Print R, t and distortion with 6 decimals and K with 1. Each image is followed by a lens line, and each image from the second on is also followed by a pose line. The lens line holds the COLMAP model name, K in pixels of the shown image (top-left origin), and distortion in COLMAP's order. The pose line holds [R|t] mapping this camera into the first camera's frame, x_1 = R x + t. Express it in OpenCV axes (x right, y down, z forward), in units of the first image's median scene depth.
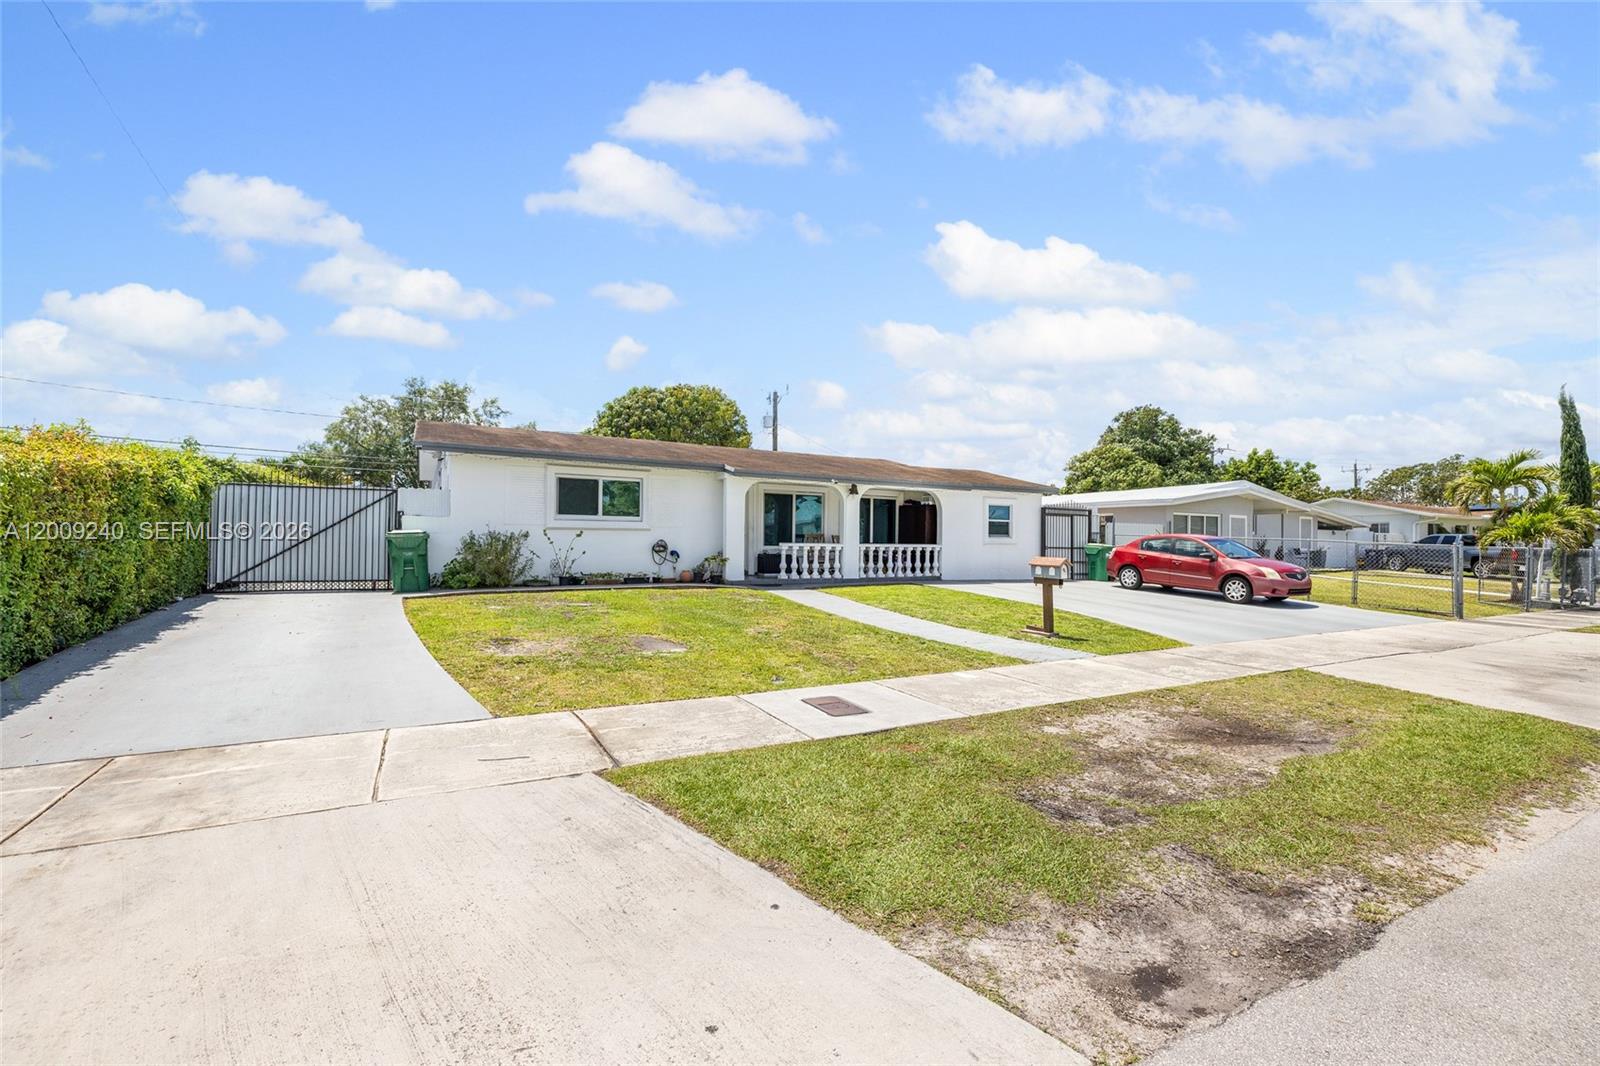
lens RADIAL K [[672.7, 0, 791.0], [0, 672.7, 519.5], [0, 0, 1]] dist [-0.002096, -0.000631]
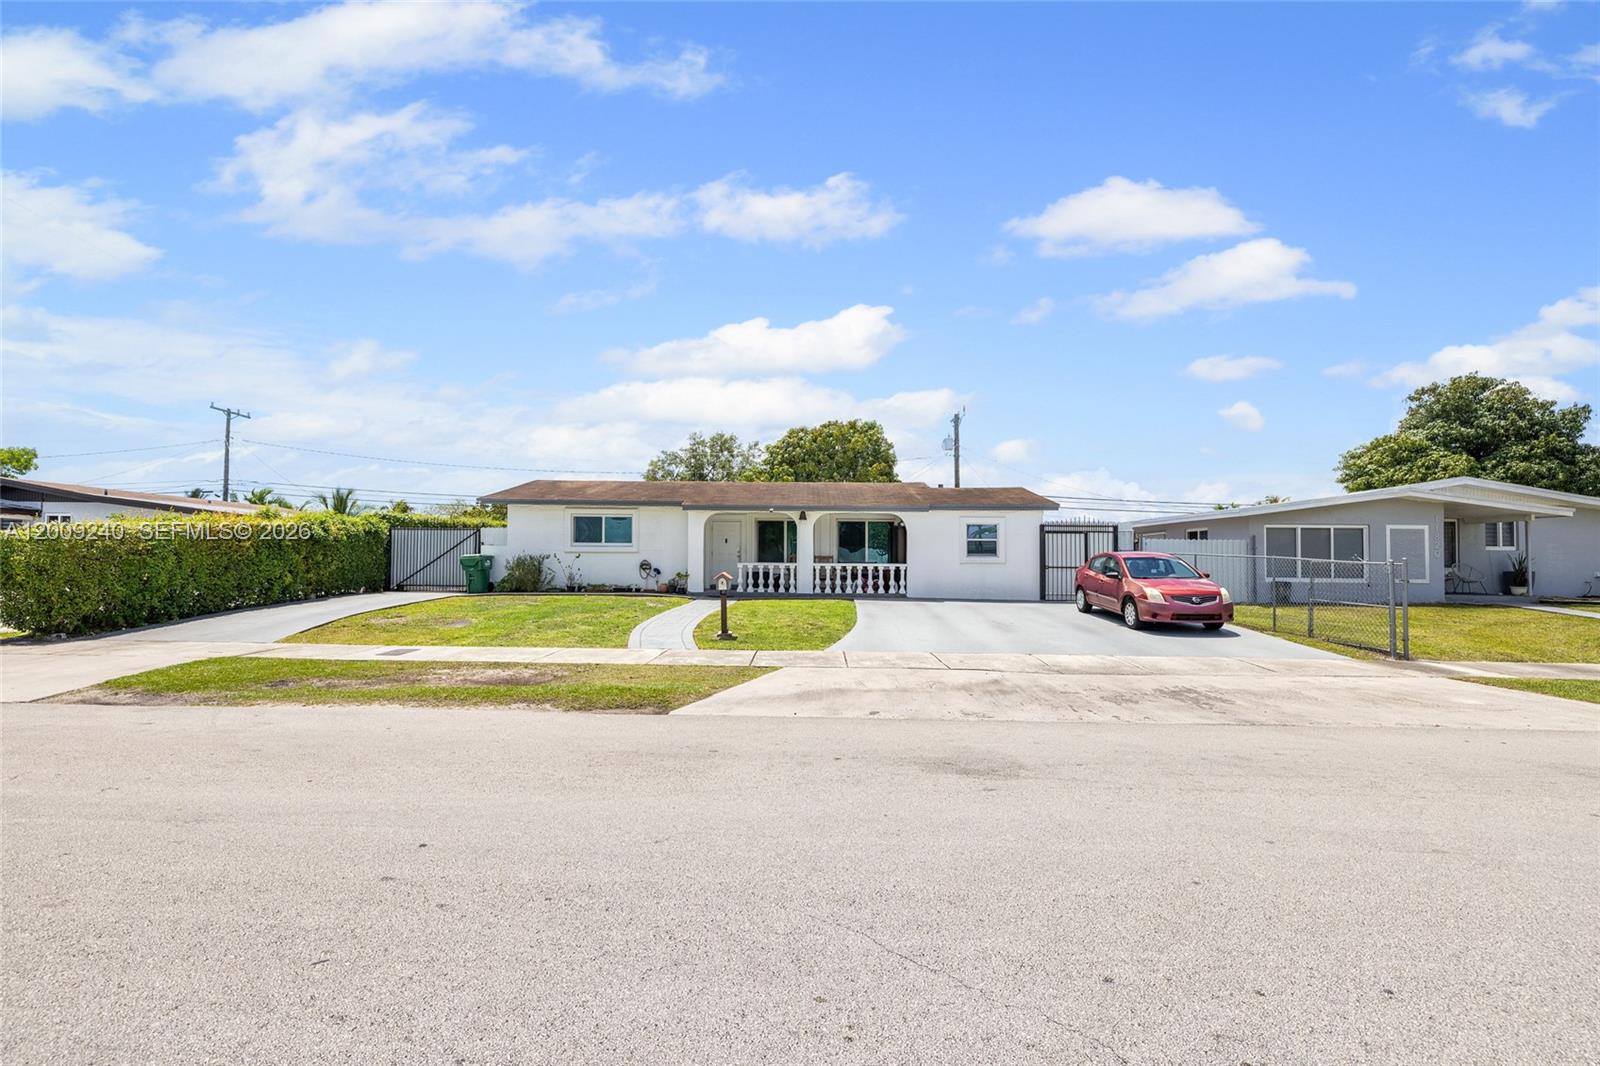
lens RADIAL K [[677.4, 0, 796.6], [0, 677.4, 561.7], [0, 0, 1]] dist [-0.001122, -0.000206]
pose [[0.861821, -0.002796, -0.507205, 0.667400], [0.017662, 0.999544, 0.024499, 0.005213], [0.506905, -0.030072, 0.861477, -0.000787]]
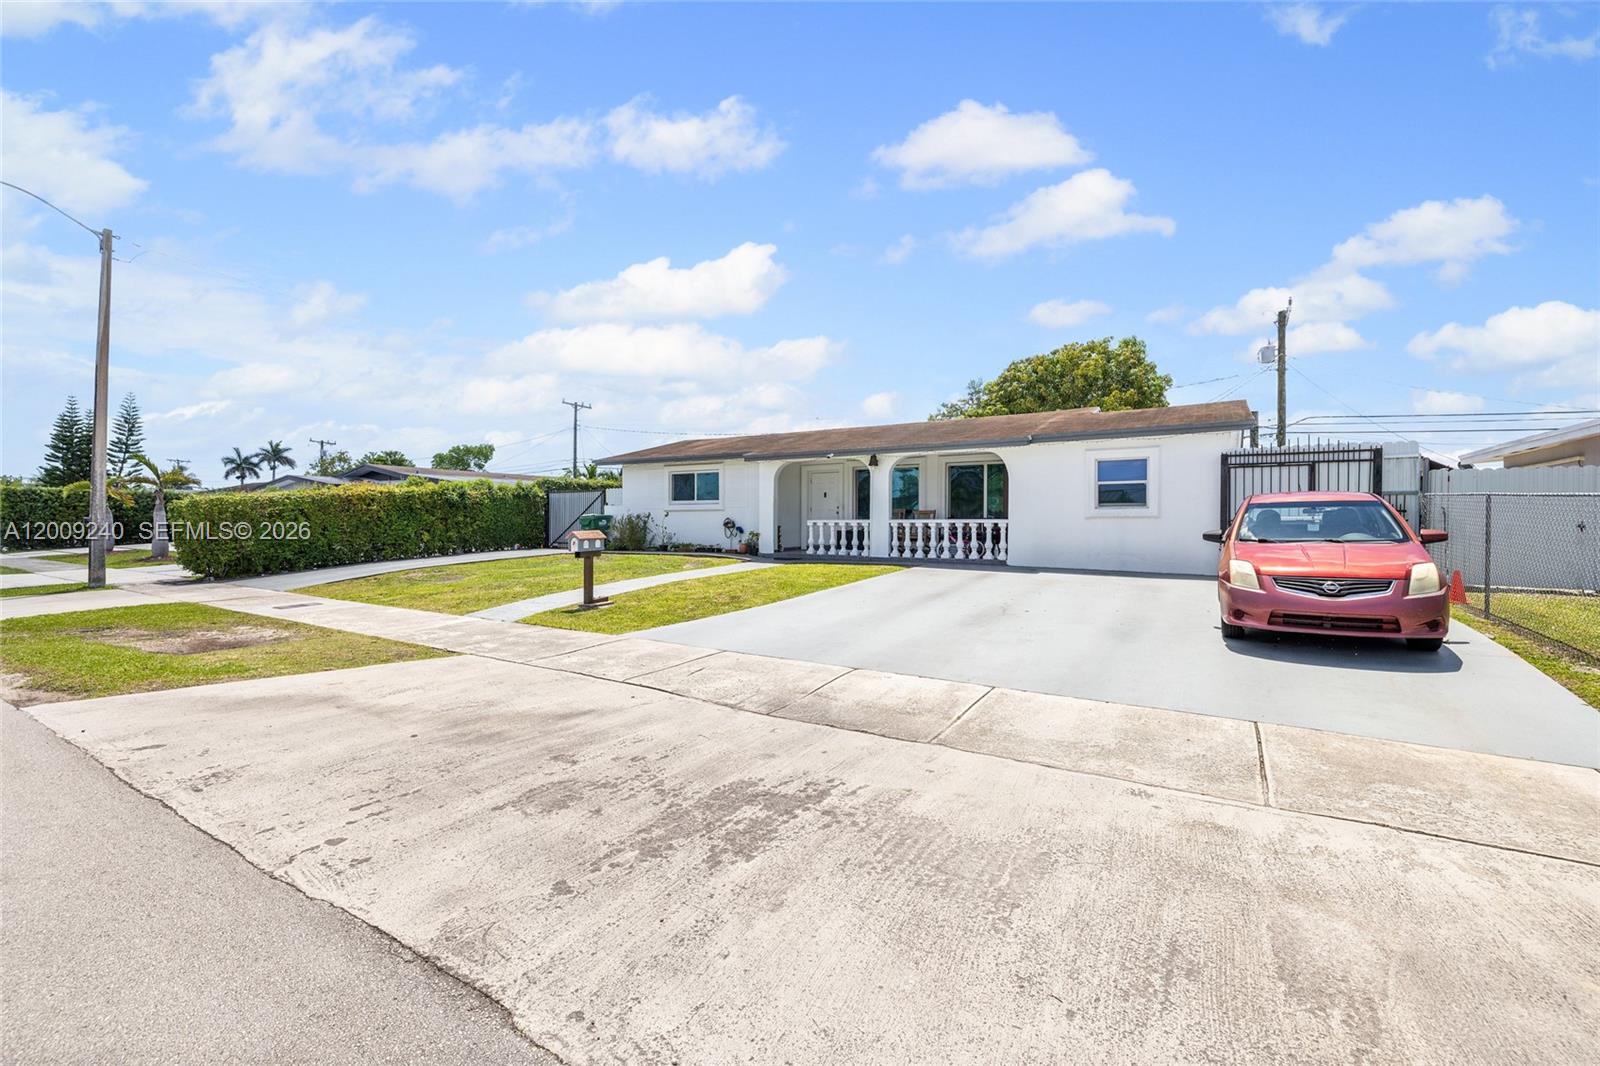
lens RADIAL K [[670.7, 0, 783.9], [0, 670.7, 531.4], [0, 0, 1]] dist [0.000718, -0.000086]
pose [[0.481843, 0.005175, -0.876242, 0.838981], [0.035354, 0.999053, 0.025342, 0.024446], [0.875544, -0.043190, 0.481204, 0.445108]]
